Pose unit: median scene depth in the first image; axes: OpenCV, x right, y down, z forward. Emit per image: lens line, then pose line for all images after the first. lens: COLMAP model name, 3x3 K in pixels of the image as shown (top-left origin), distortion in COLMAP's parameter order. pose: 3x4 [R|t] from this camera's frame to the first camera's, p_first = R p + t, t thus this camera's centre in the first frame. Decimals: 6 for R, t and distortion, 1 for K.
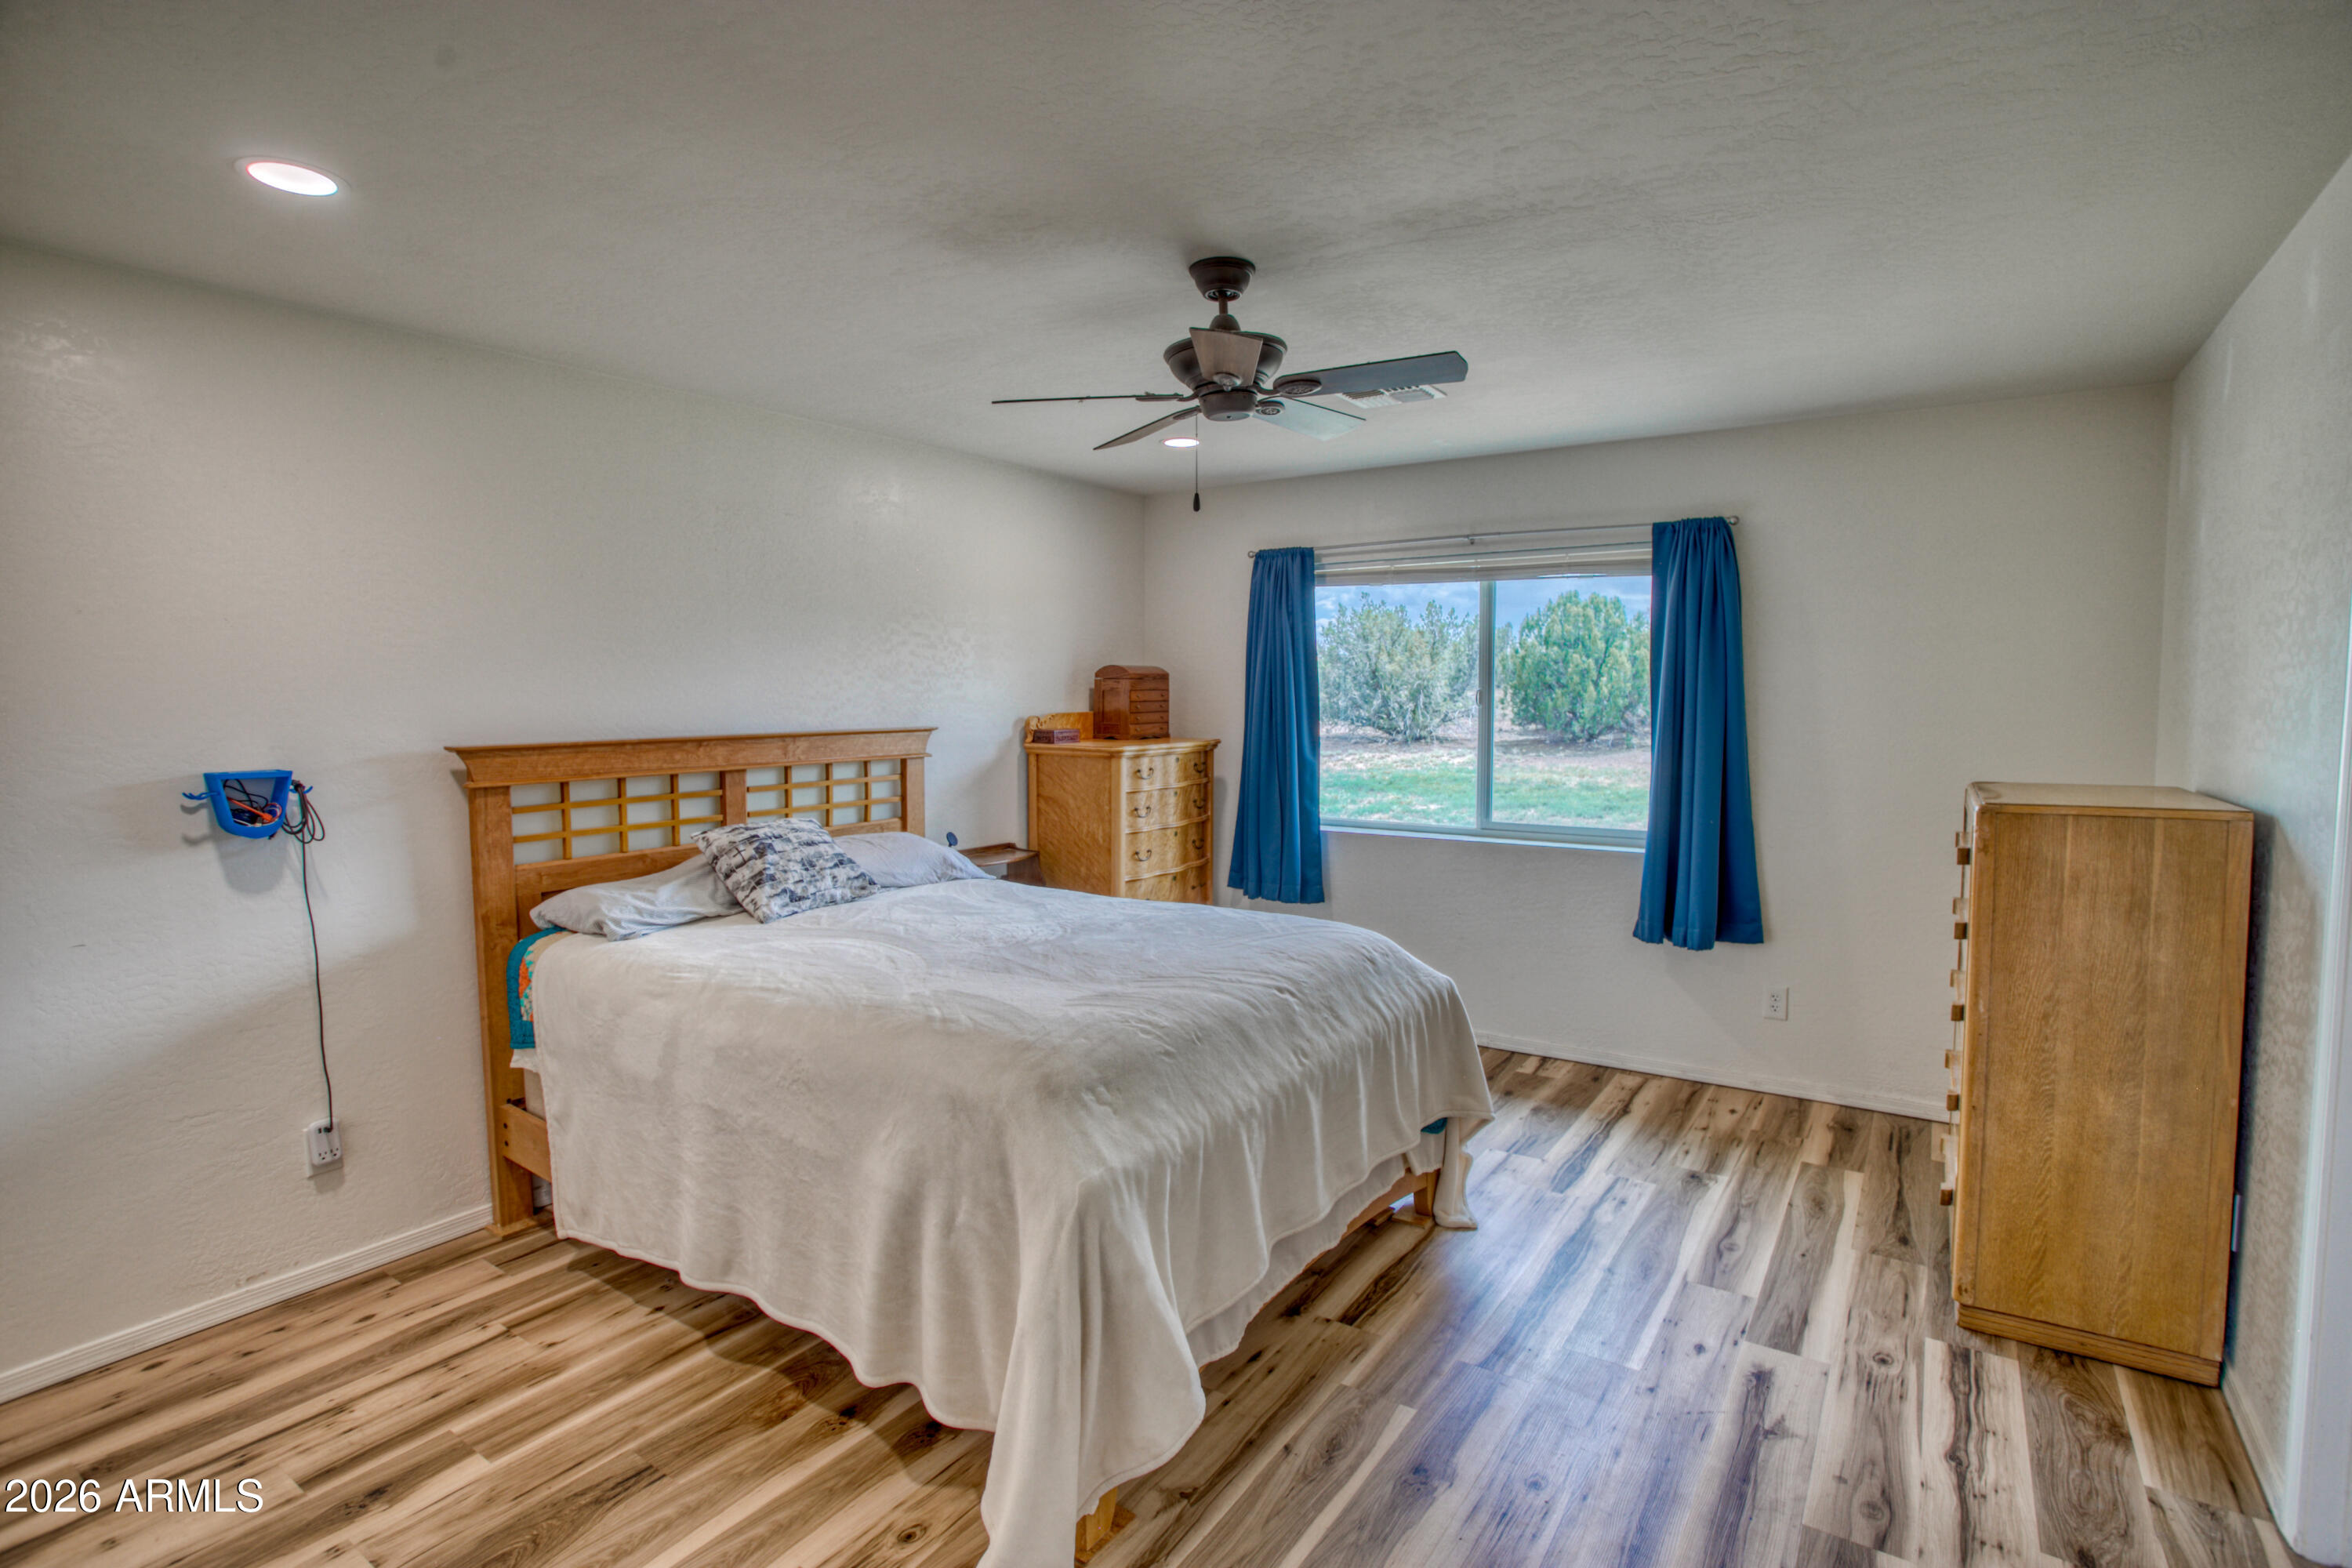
lens RADIAL K [[1138.4, 0, 1178.1], [0, 1138.4, 762.7], [0, 0, 1]] dist [-0.058482, 0.024396]
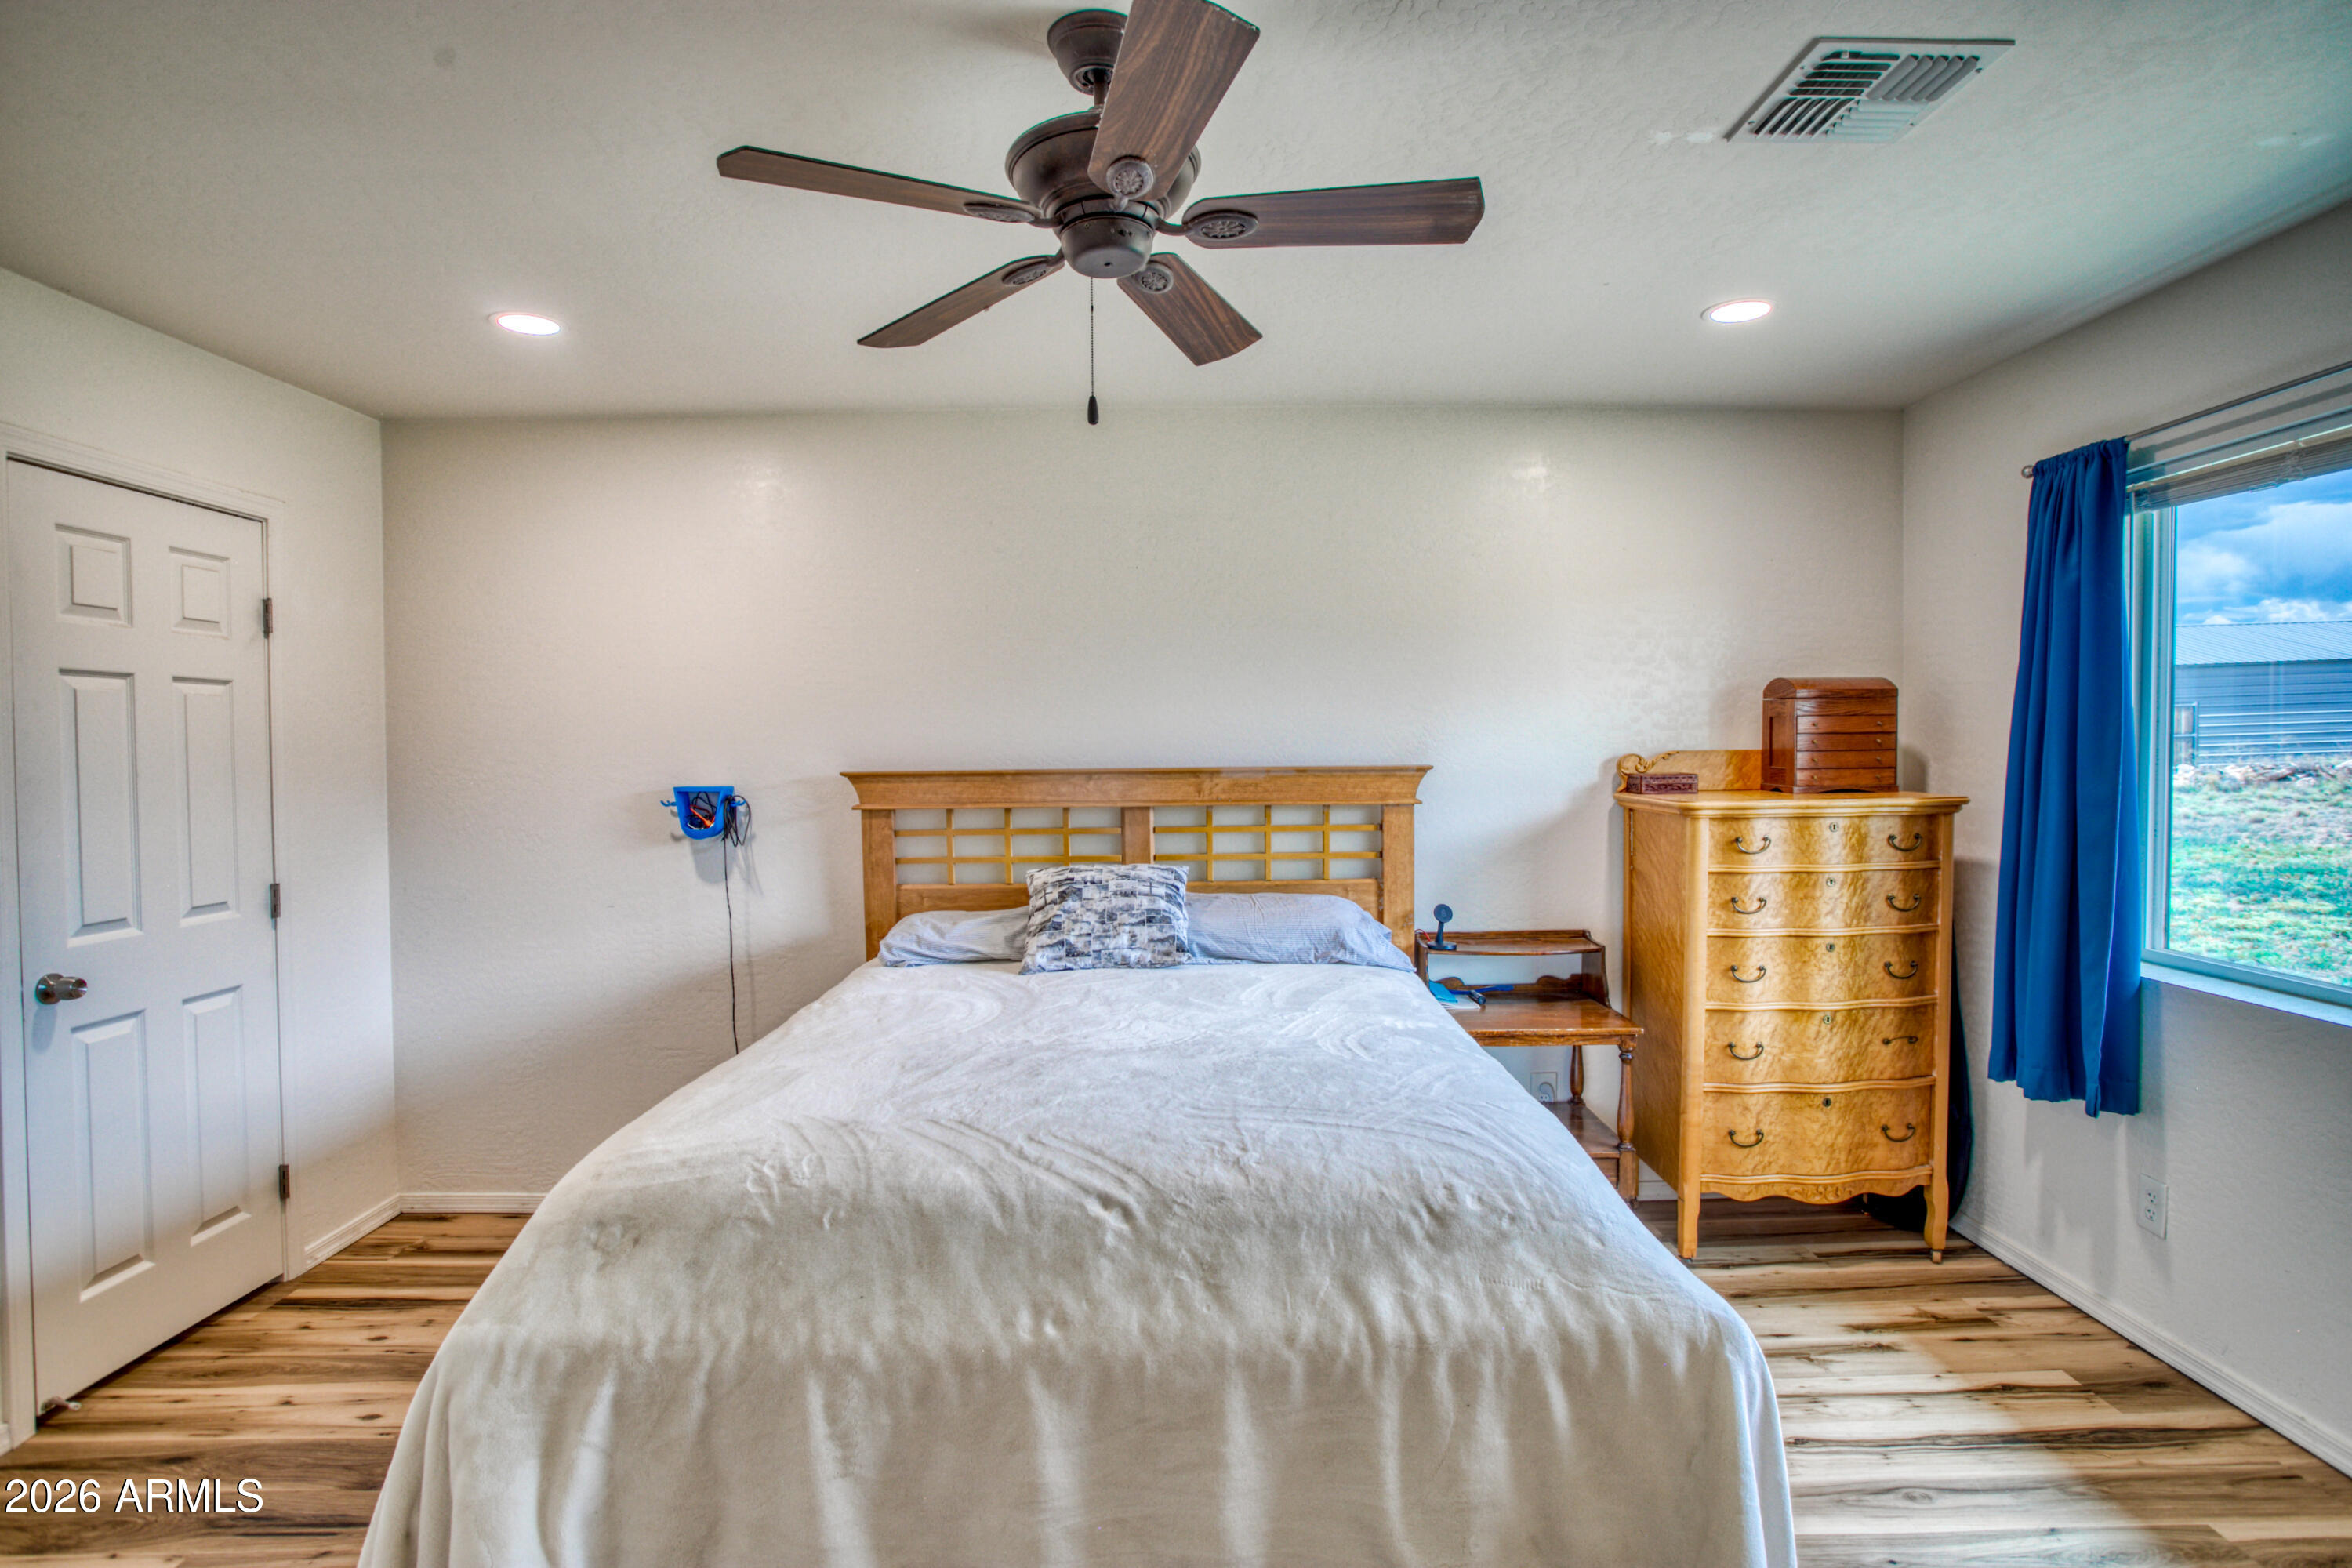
lens RADIAL K [[1228.8, 0, 1195.3], [0, 1228.8, 778.2], [0, 0, 1]] dist [-0.064129, 0.027859]
pose [[0.583912, 0.021343, -0.811536, 0.460727], [-0.044498, 0.998993, -0.005743, -0.013763], [0.810596, 0.039465, 0.584274, 0.483712]]
